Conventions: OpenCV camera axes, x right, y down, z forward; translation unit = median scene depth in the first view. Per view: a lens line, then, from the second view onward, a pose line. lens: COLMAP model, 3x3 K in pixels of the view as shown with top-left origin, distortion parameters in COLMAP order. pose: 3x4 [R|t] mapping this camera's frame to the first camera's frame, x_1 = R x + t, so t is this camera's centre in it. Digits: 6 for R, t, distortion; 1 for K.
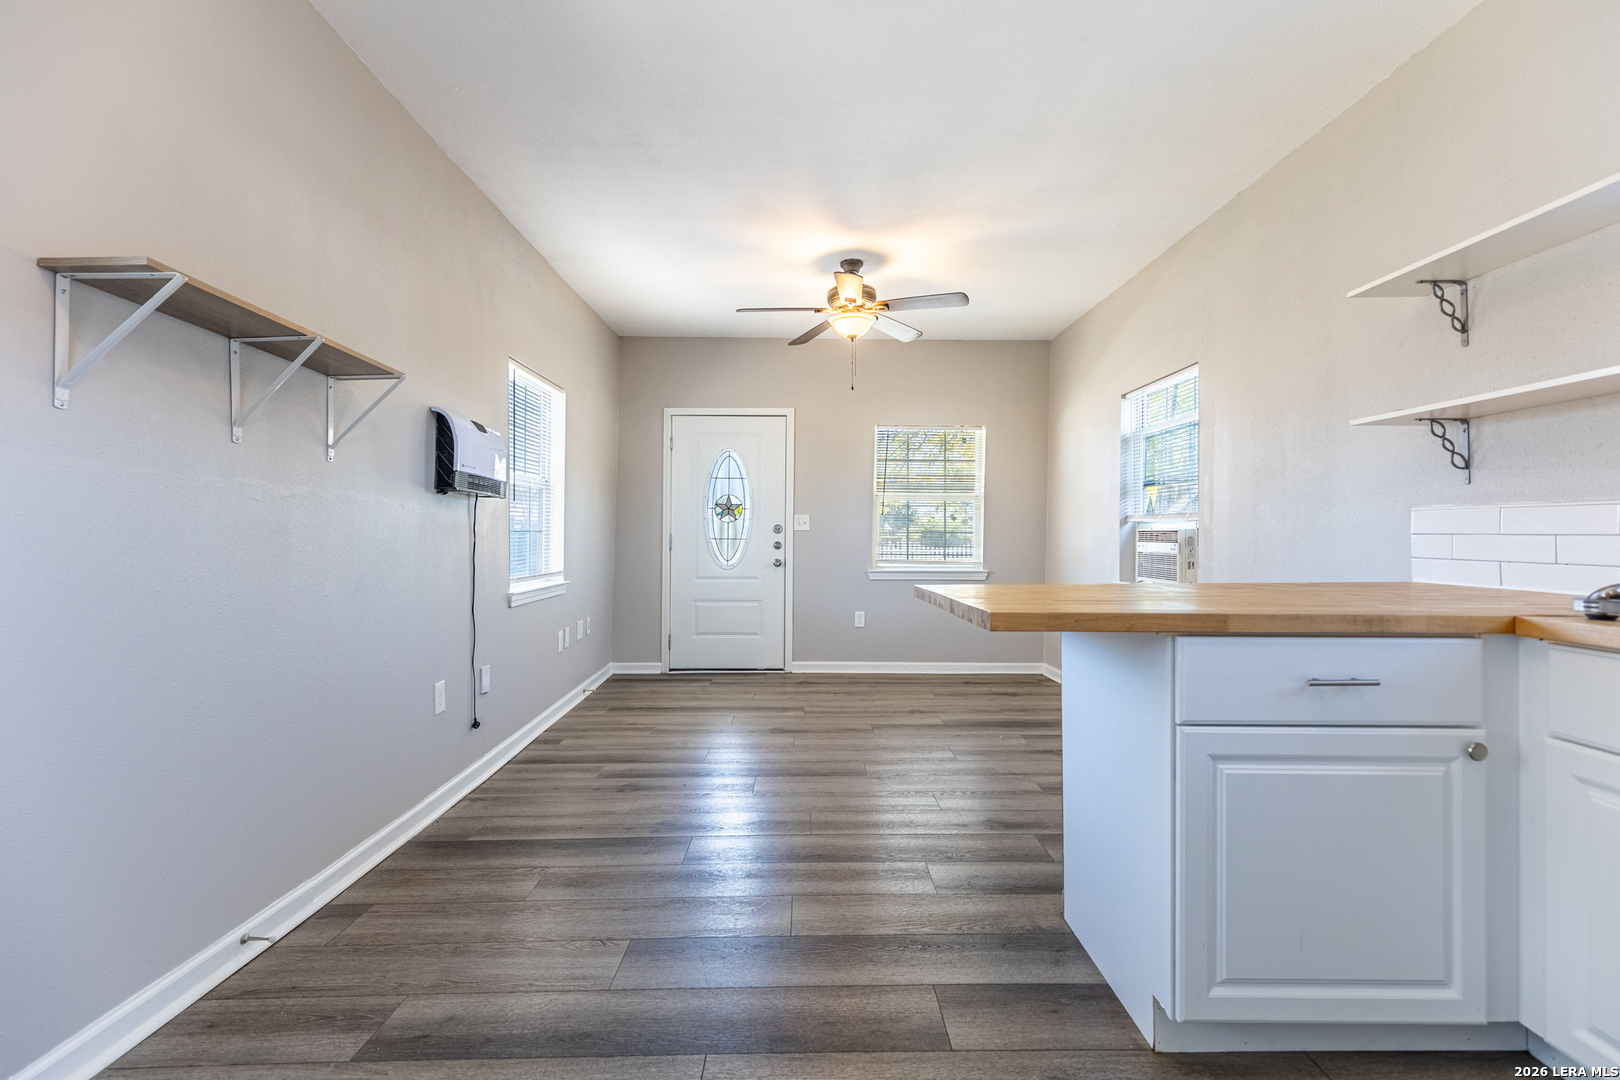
lens RADIAL K [[727.0, 0, 817.2], [0, 727.0, 532.7], [0, 0, 1]] dist [0.010685, -0.002002]
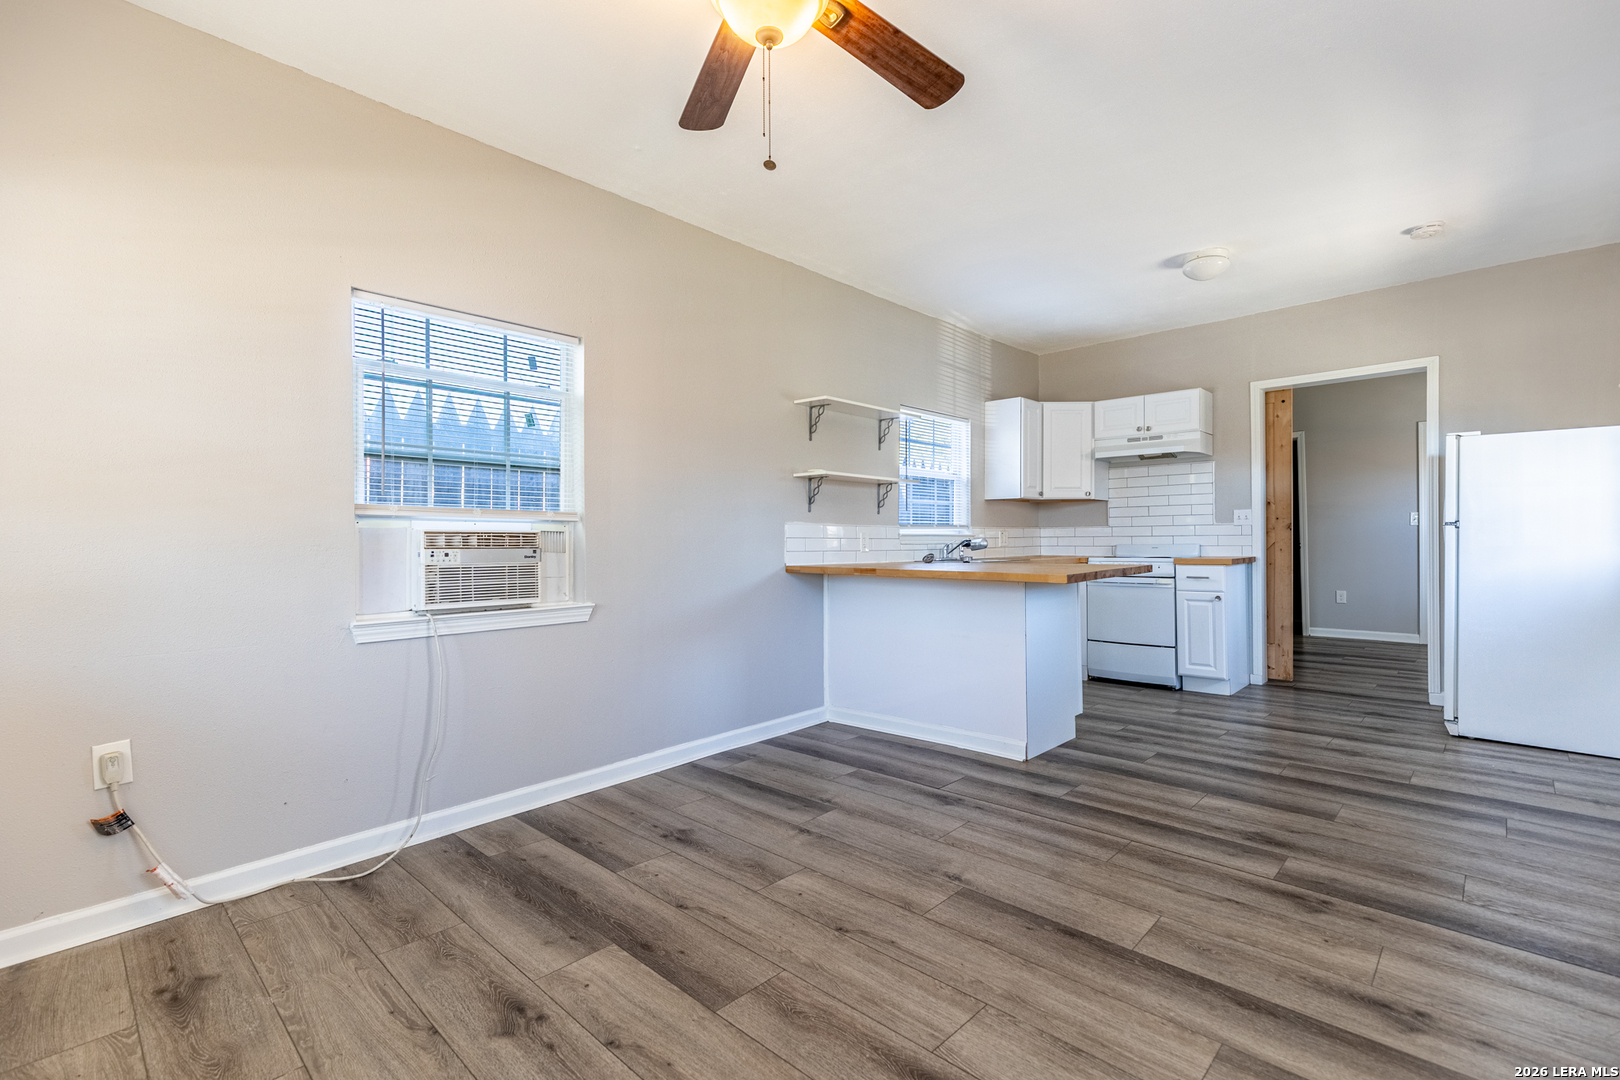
lens RADIAL K [[727.0, 0, 816.2], [0, 727.0, 539.6], [0, 0, 1]] dist [0.010685, -0.002002]
pose [[-0.716447, 0.008629, 0.697588, -0.307108], [0.004572, 0.999960, -0.007673, 0.013461], [-0.697627, -0.002308, -0.716458, 1.569274]]
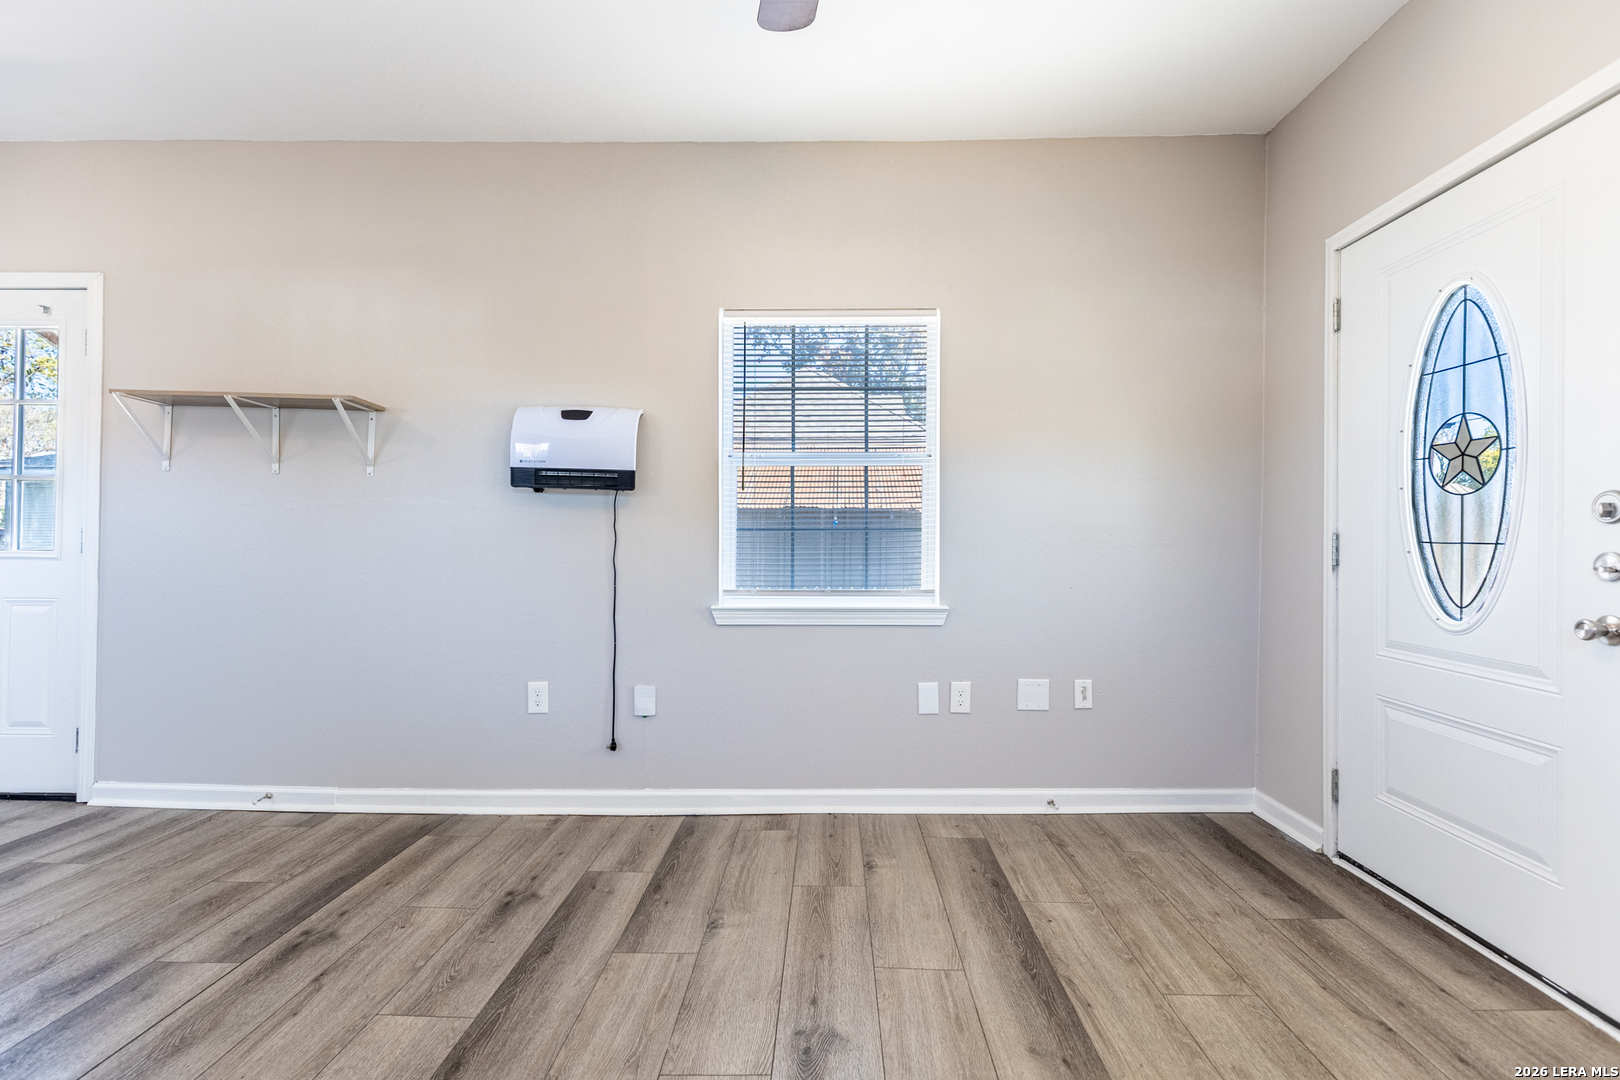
lens RADIAL K [[727.0, 0, 816.3], [0, 727.0, 534.6], [0, 0, 1]] dist [0.010685, -0.002002]
pose [[-0.035103, -0.009747, -0.999336, 0.401976], [0.002303, 0.999949, -0.009833, 0.012897], [0.999381, -0.002646, -0.035078, 1.232819]]
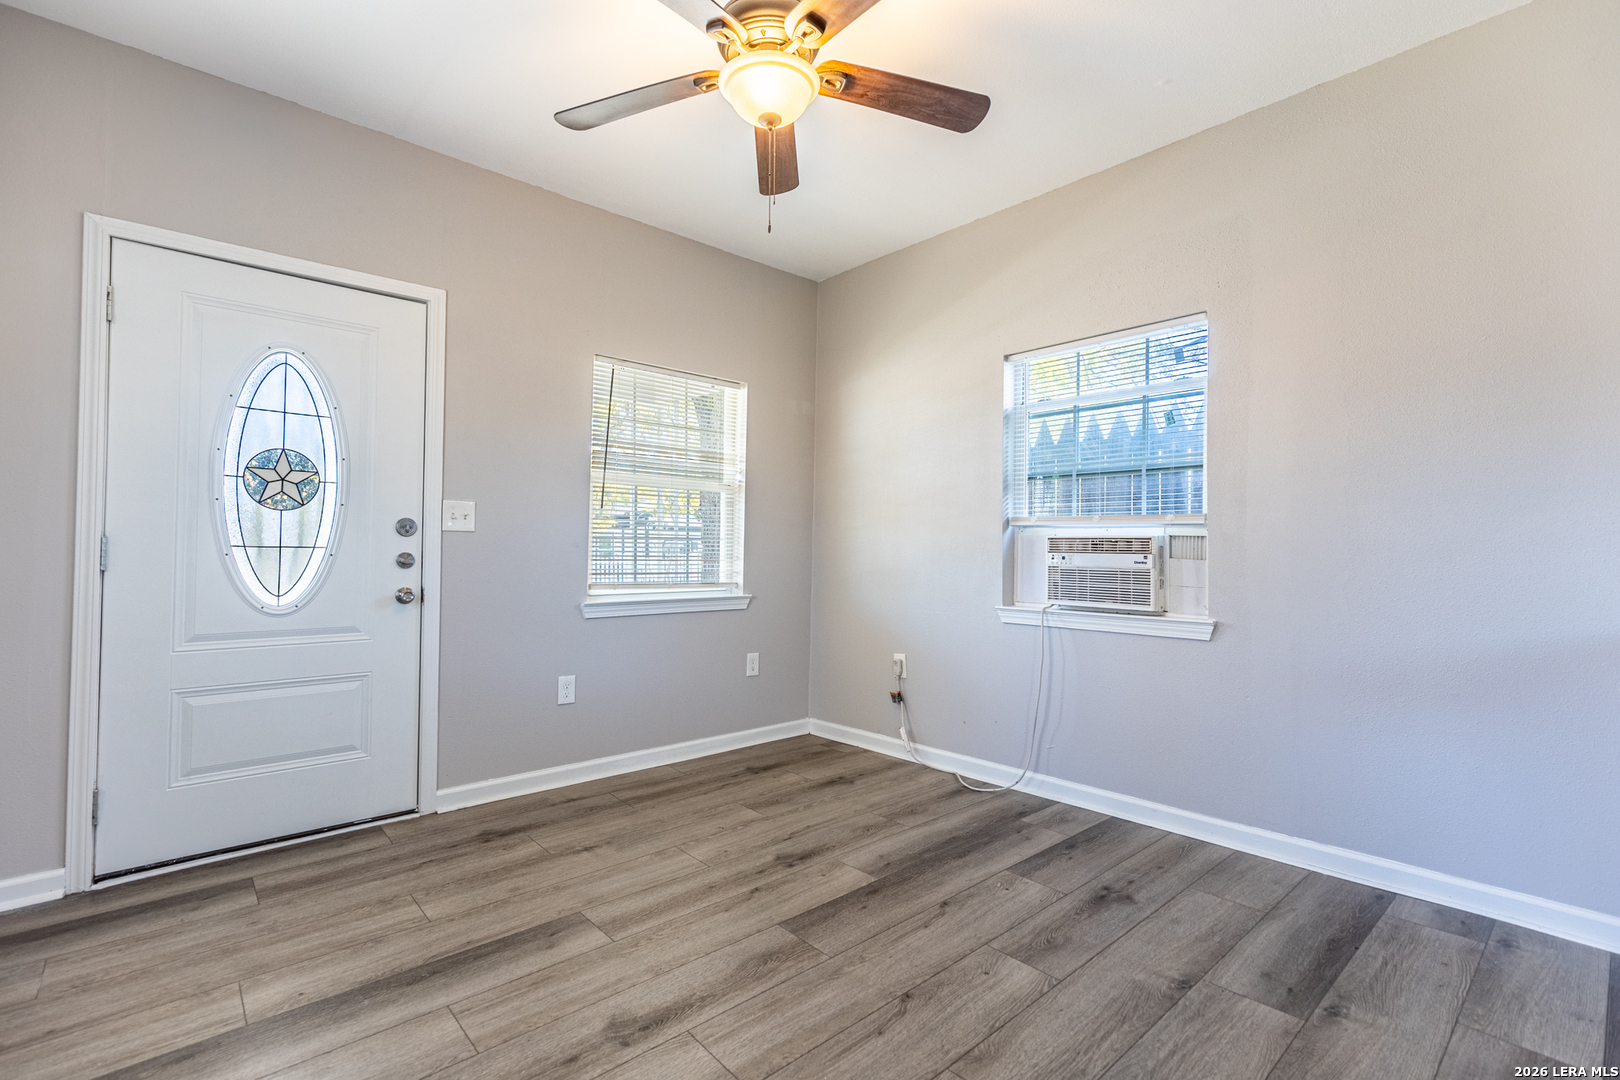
lens RADIAL K [[727.0, 0, 814.0], [0, 727.0, 538.9], [0, 0, 1]] dist [0.010685, -0.002002]
pose [[0.755807, 0.012190, 0.654680, -0.294038], [-0.007766, 0.999923, -0.009652, 0.009397], [-0.654748, 0.002210, 0.755844, 0.768563]]
